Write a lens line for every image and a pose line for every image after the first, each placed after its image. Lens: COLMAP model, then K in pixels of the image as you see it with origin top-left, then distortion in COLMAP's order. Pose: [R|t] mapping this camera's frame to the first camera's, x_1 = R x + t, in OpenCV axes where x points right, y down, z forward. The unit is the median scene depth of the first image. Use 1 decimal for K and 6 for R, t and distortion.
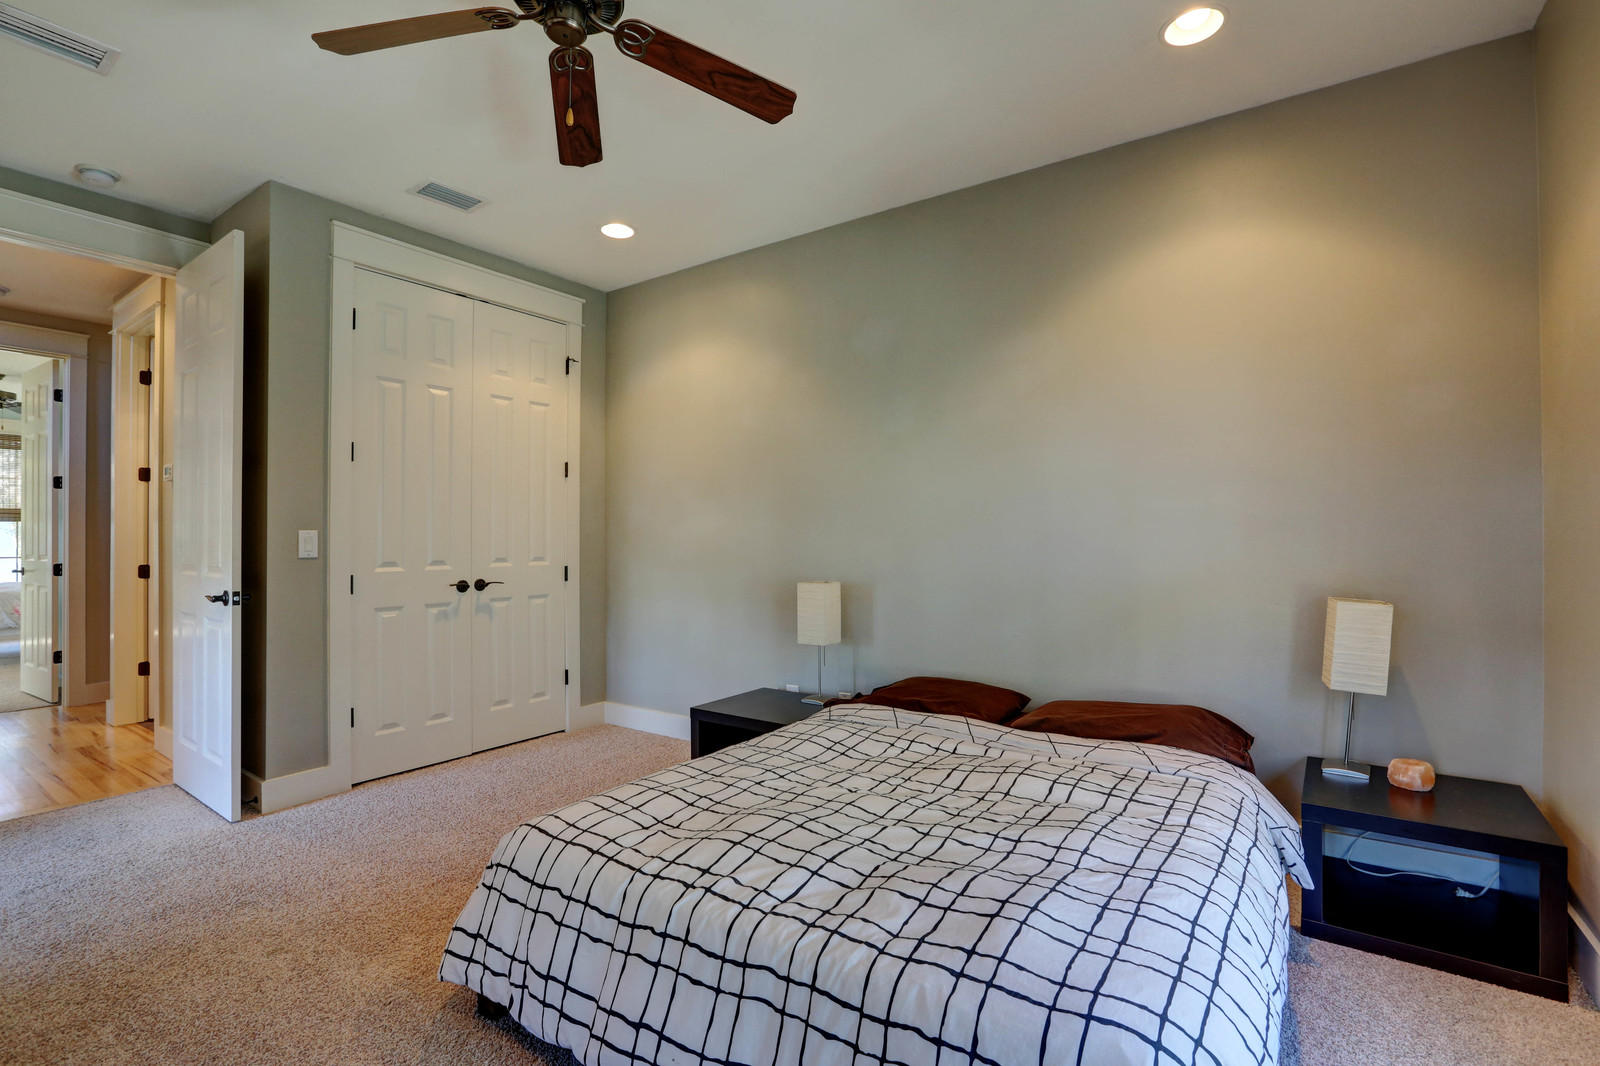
lens RADIAL K [[728.7, 0, 805.1], [0, 728.7, 533.4], [0, 0, 1]] dist [-0.030014, 0.002828]
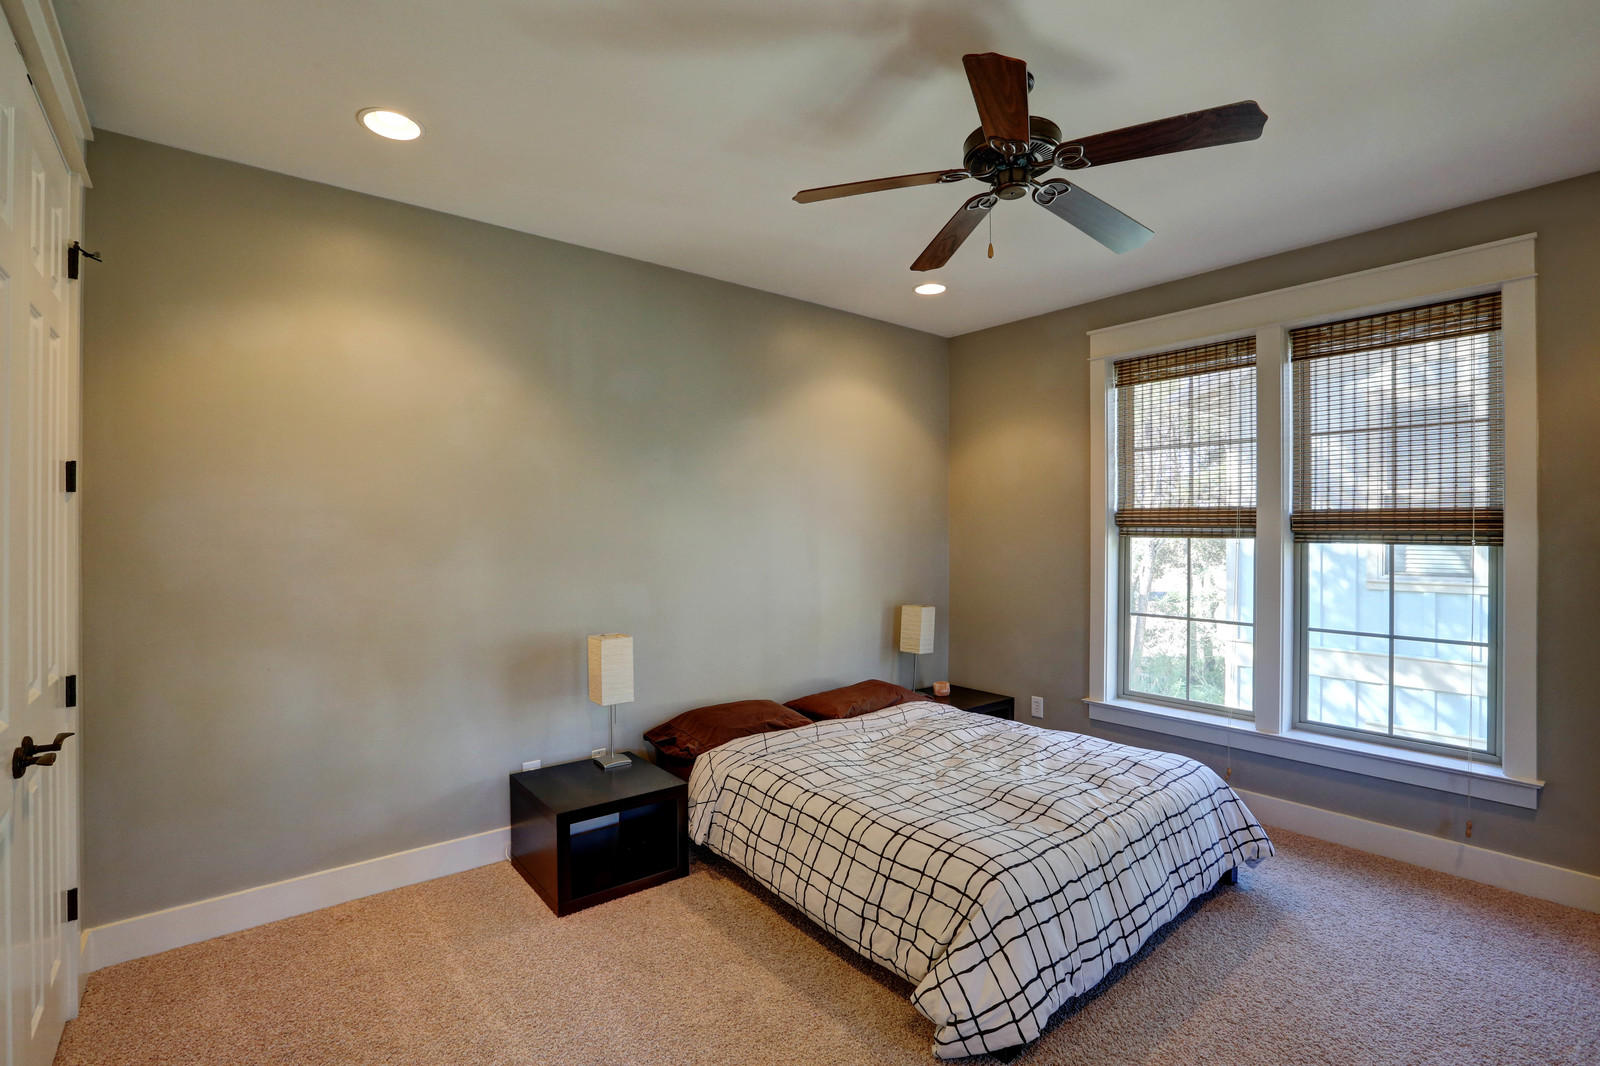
lens RADIAL K [[728.7, 0, 802.3], [0, 728.7, 530.2], [0, 0, 1]] dist [-0.030014, 0.002828]
pose [[0.285542, 0.009508, 0.958319, -1.227422], [-0.001236, 0.999954, -0.009553, -0.092035], [-0.958365, 0.001543, 0.285541, 0.769102]]
